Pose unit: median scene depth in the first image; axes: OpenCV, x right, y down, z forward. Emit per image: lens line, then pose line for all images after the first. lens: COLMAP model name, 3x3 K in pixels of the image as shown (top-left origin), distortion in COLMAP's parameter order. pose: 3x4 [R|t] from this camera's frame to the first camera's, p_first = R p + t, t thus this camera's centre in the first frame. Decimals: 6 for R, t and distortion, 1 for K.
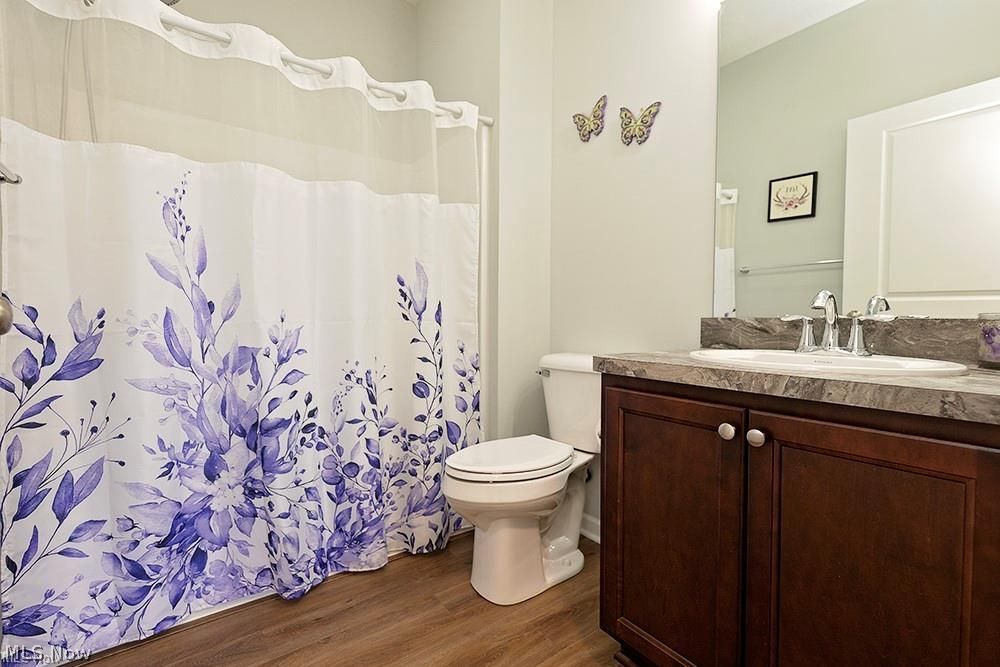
lens RADIAL K [[451.4, 0, 507.9], [0, 451.4, 335.8], [0, 0, 1]] dist [0.006409, 0.000001]
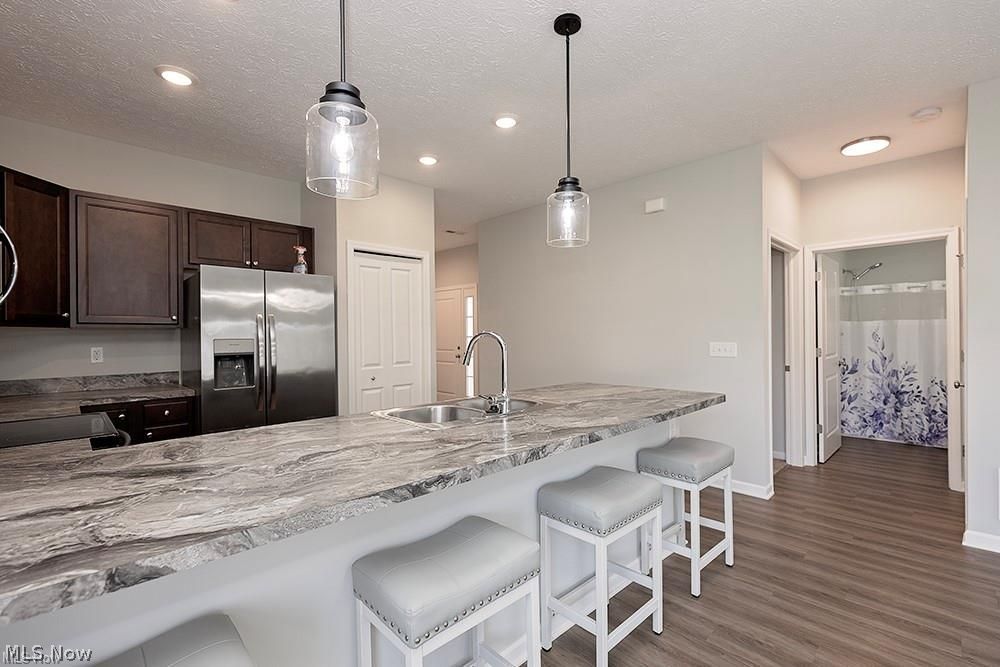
lens RADIAL K [[447.7, 0, 504.1], [0, 447.7, 335.5], [0, 0, 1]] dist [0.009161, 0.000106]
pose [[0.134734, -0.004177, -0.990873, 2.588465], [-0.026888, 0.999607, -0.007870, -0.137761], [0.990517, 0.027703, 0.134569, -2.609183]]
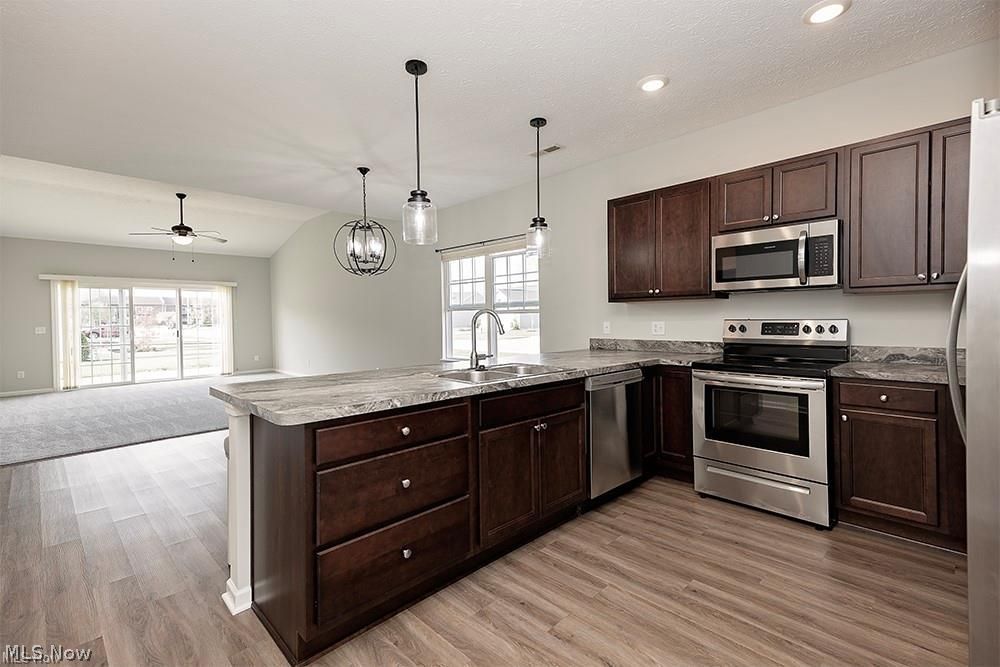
lens RADIAL K [[447.3, 0, 508.2], [0, 447.3, 323.9], [0, 0, 1]] dist [0.053958, -0.009679]
pose [[-0.143824, -0.014947, 0.989490, -1.014420], [0.050490, 0.998473, 0.022422, -0.135390], [-0.988314, 0.053184, -0.142850, -2.246700]]
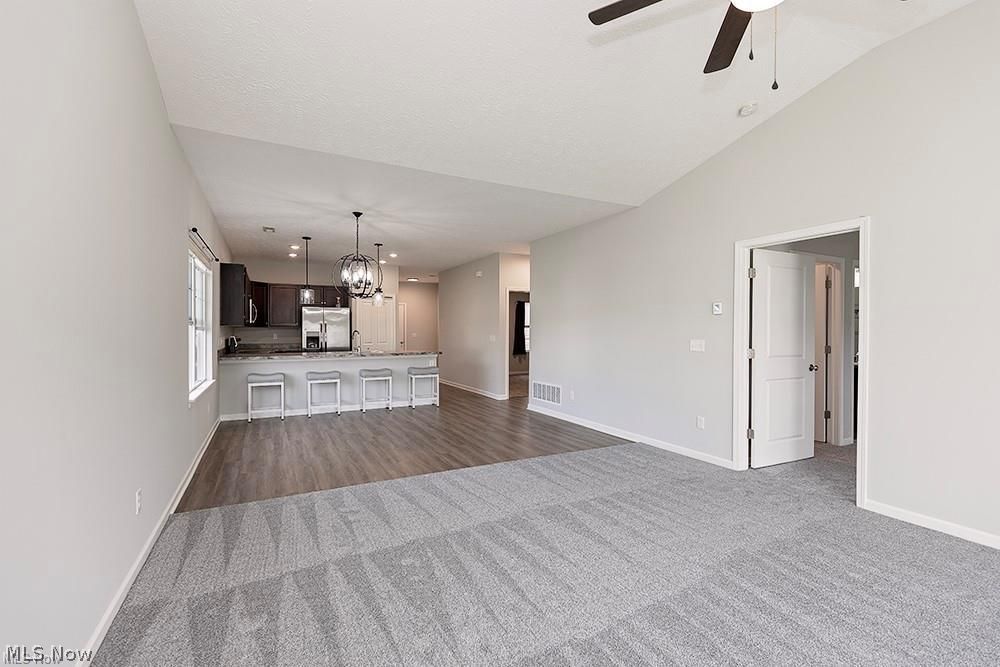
lens RADIAL K [[452.1, 0, 510.3], [0, 452.1, 333.9], [0, 0, 1]] dist [0.006043, -0.000085]
pose [[-0.153857, 0.002769, -0.988089, 6.435501], [-0.038043, 0.999238, 0.008724, -0.243281], [0.987361, 0.038932, -0.153634, 0.354744]]
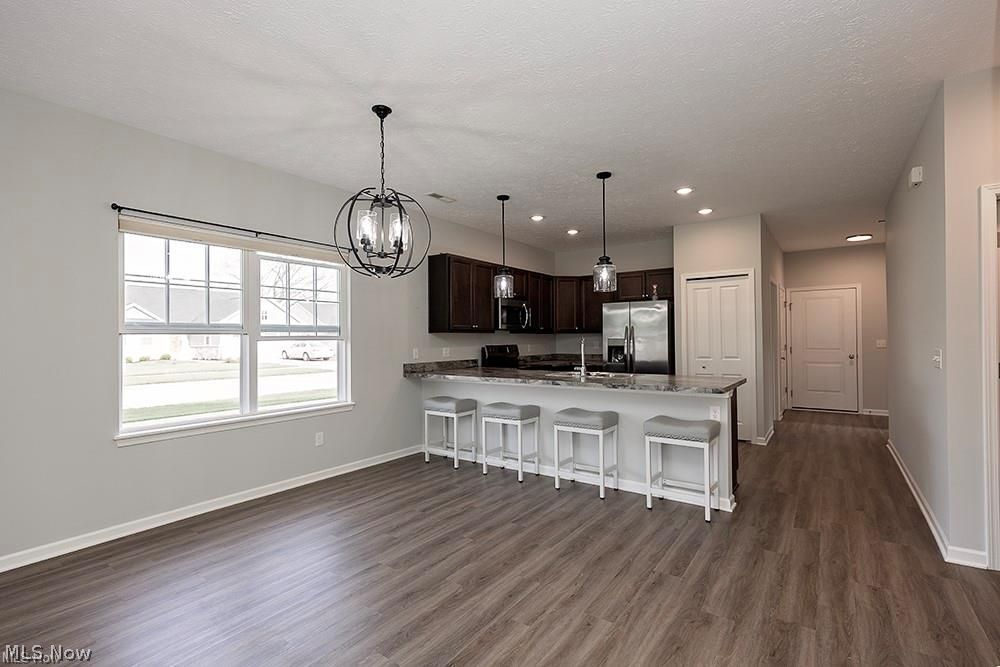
lens RADIAL K [[451.4, 0, 507.9], [0, 451.4, 335.8], [0, 0, 1]] dist [0.006409, 0.000001]
pose [[-0.954083, 0.005443, -0.299493, 2.579398], [-0.003618, 0.999553, 0.029691, -0.268845], [0.299521, 0.029412, -0.953636, 0.515660]]
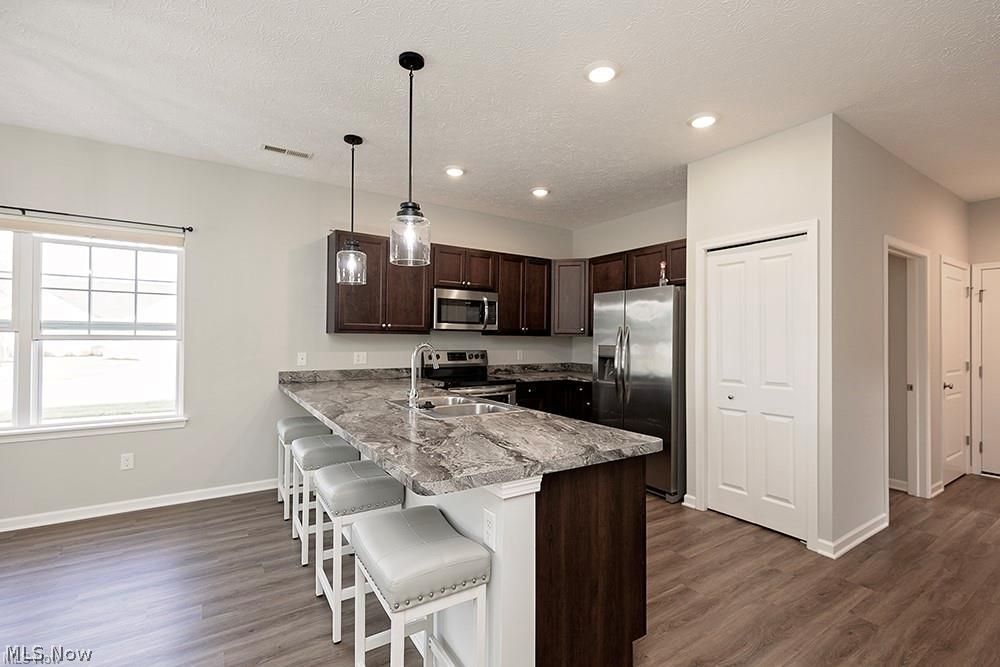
lens RADIAL K [[441.1, 0, 508.1], [0, 441.1, 335.4], [0, 0, 1]] dist [0.001773, 0.000220]
pose [[-0.997966, -0.009522, 0.063040, 0.571372], [-0.007683, 0.999540, 0.029354, -0.257572], [-0.063291, 0.028810, -0.997579, -0.518624]]
